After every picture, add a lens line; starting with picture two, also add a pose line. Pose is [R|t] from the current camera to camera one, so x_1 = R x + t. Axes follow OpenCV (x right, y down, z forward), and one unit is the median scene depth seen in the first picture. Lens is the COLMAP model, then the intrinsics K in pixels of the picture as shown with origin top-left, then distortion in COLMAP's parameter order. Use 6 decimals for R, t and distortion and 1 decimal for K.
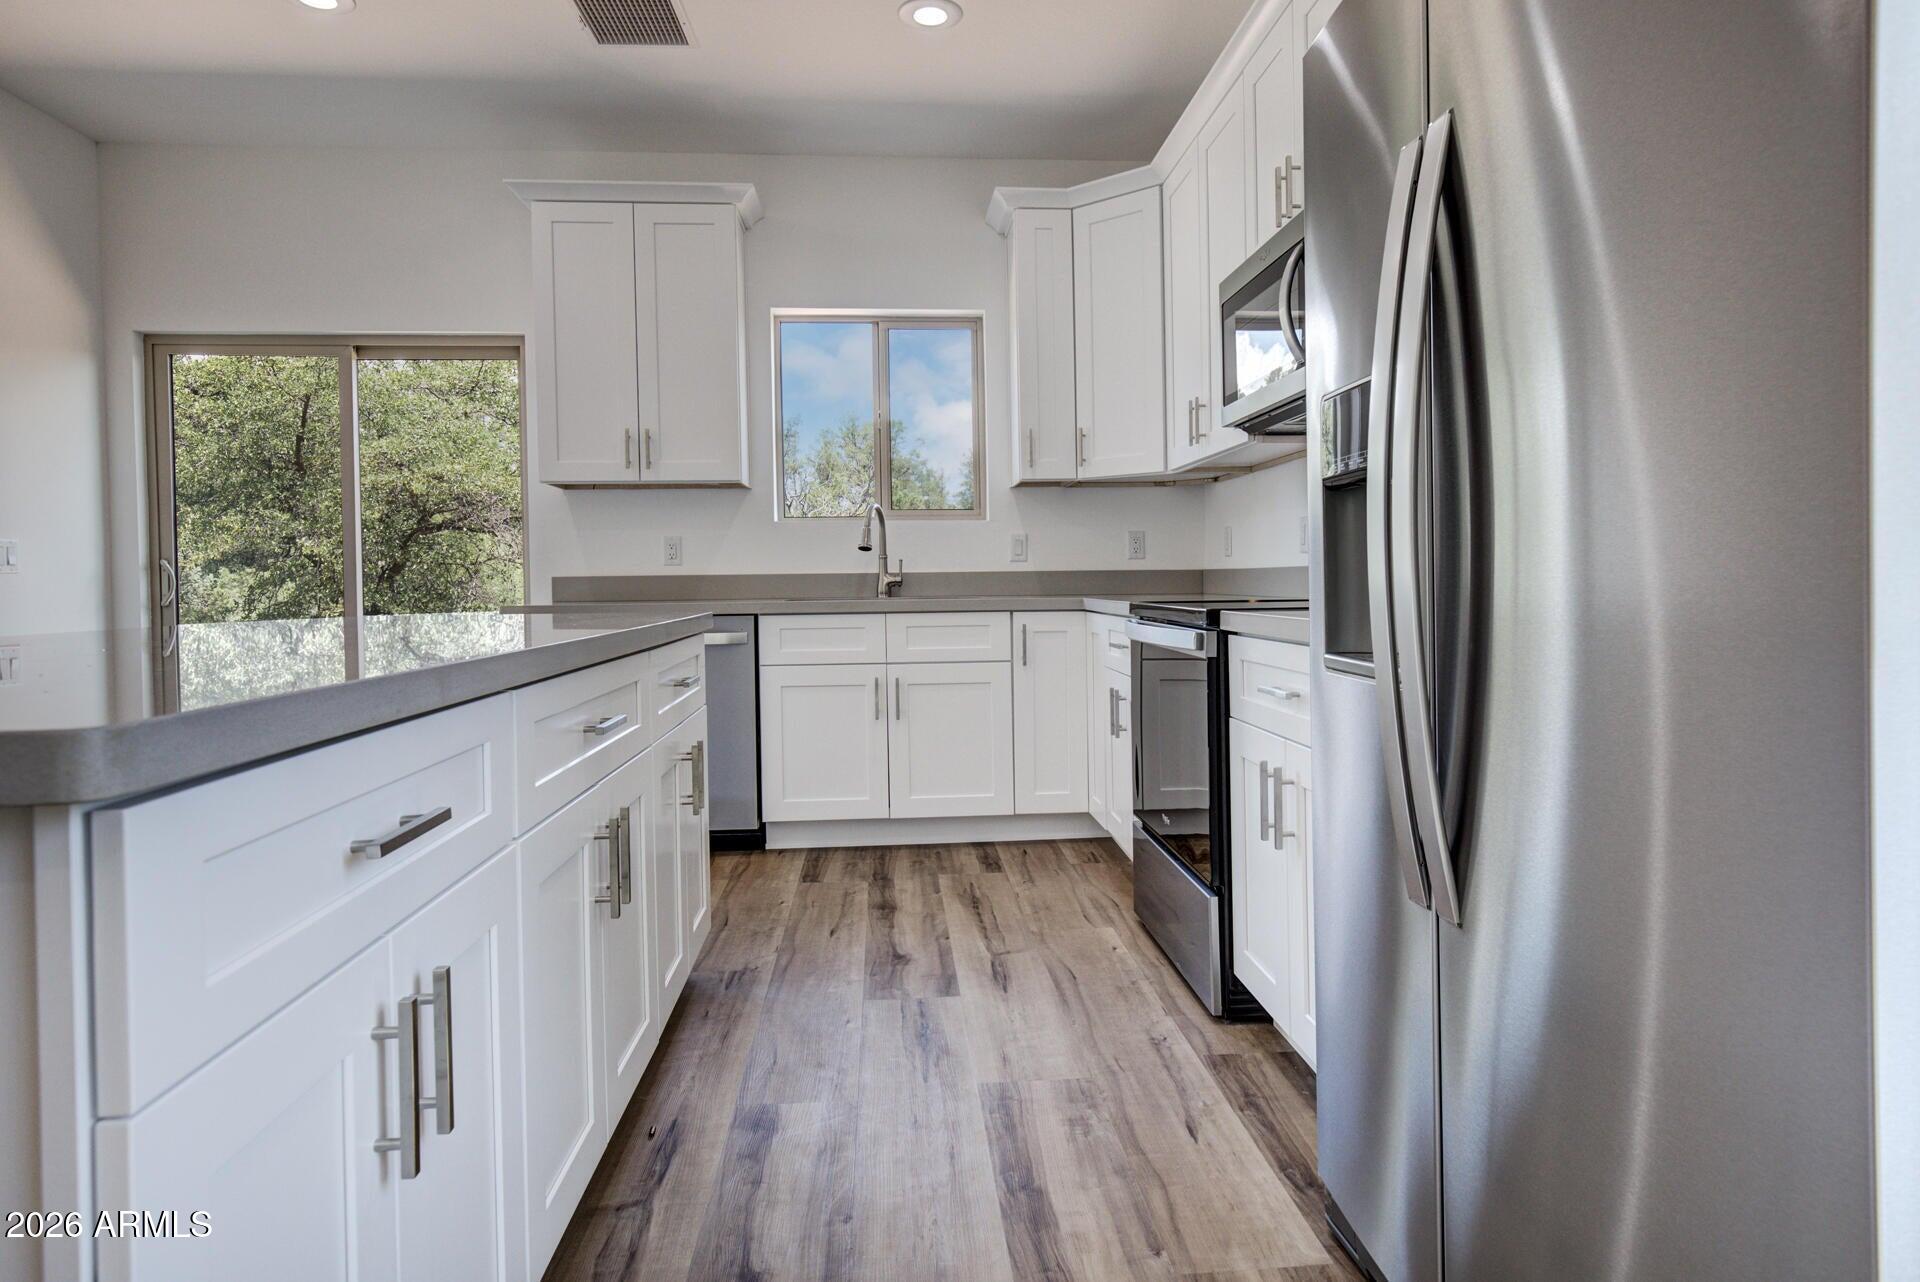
lens RADIAL K [[1087.7, 0, 961.6], [0, 1087.7, 603.2], [0, 0, 1]] dist [-0.001472, -0.000123]
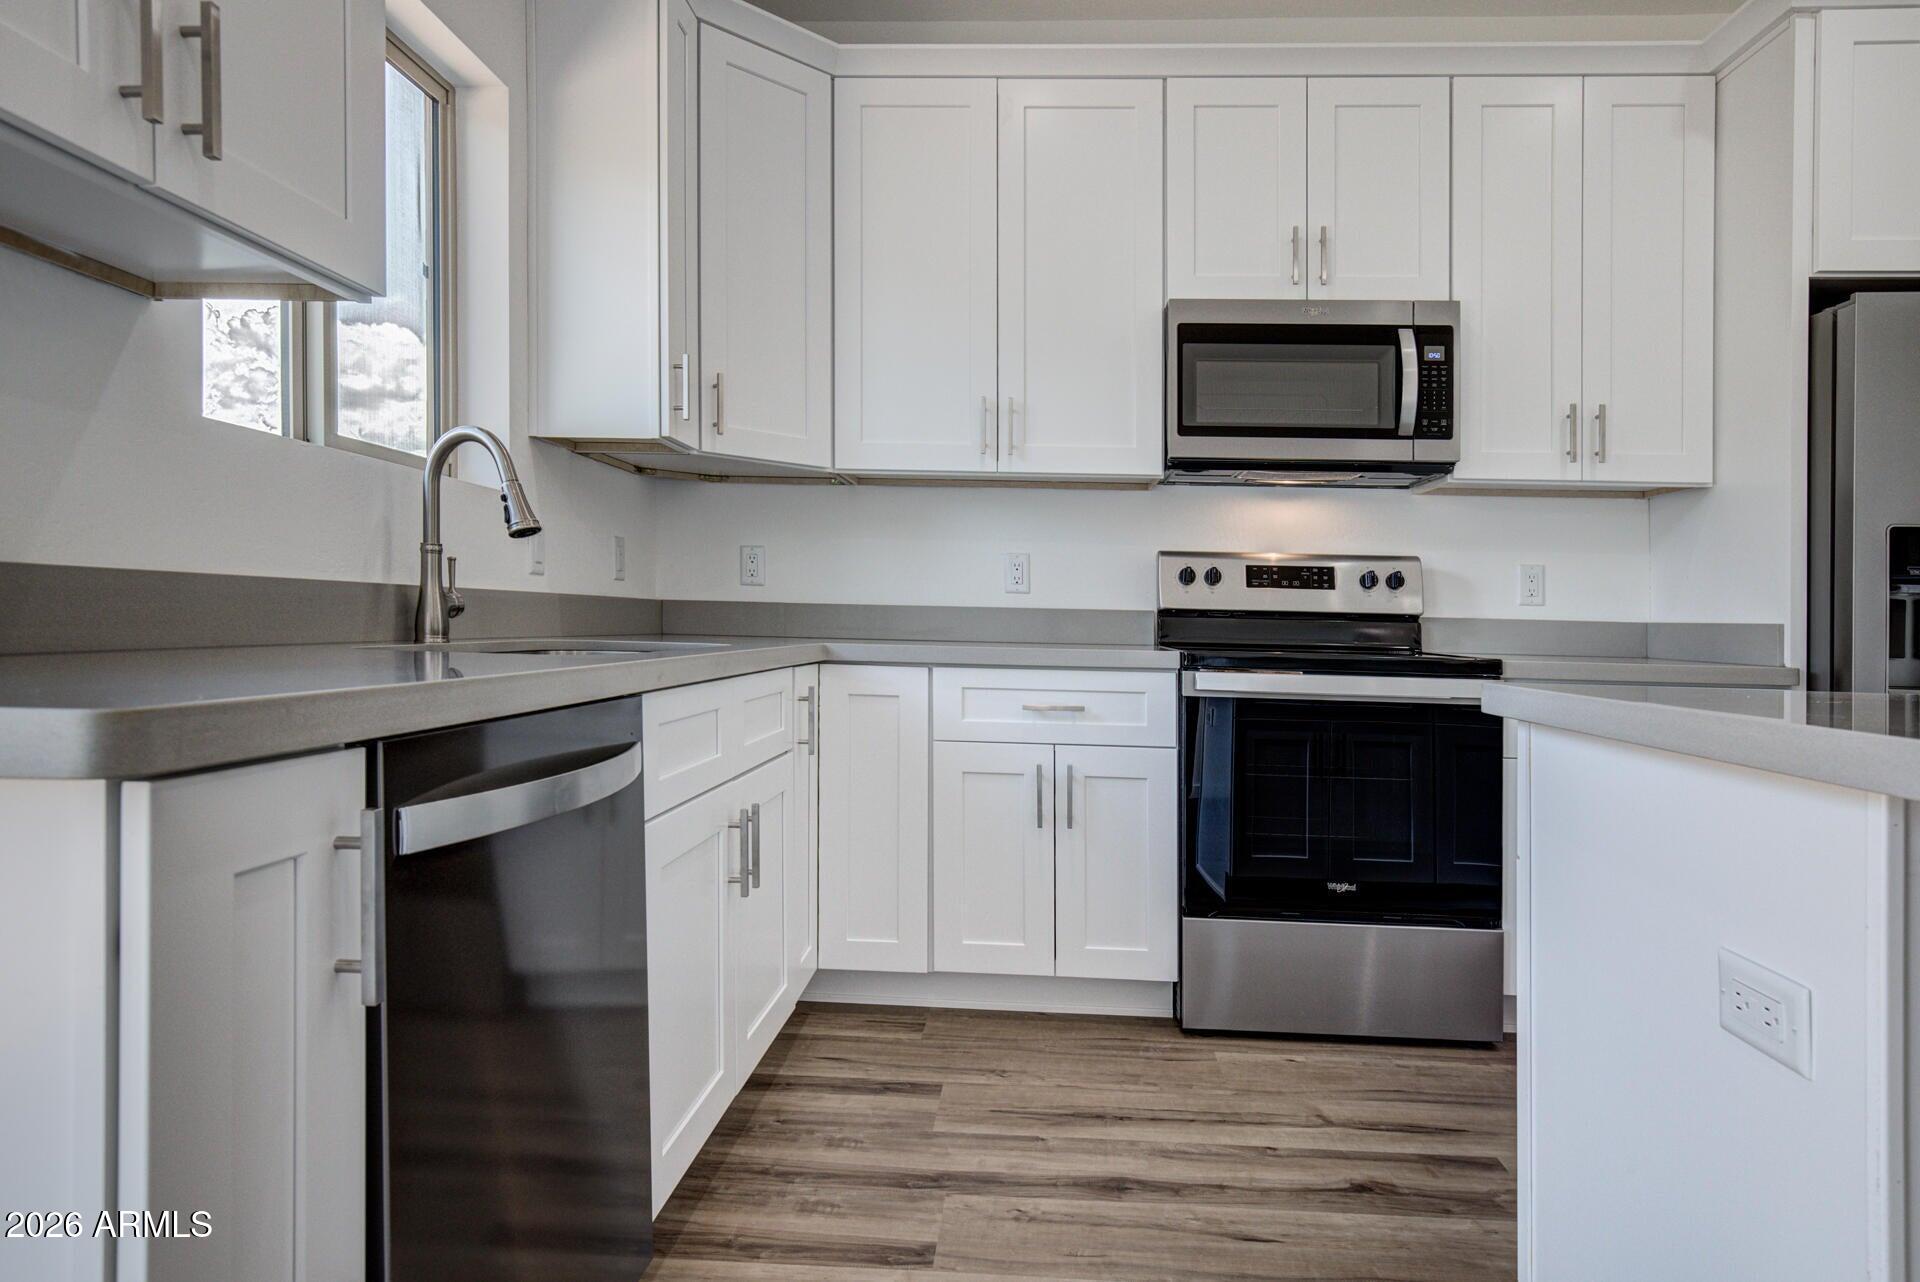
lens RADIAL K [[1148.4, 0, 960.0], [0, 1148.4, 641.0], [0, 0, 1]] dist [0.003098, 0.001076]
pose [[0.125687, 0.001997, 0.992068, -0.771486], [0.005215, 0.999983, -0.002674, -0.004146], [-0.992056, 0.005510, 0.125675, 1.144207]]
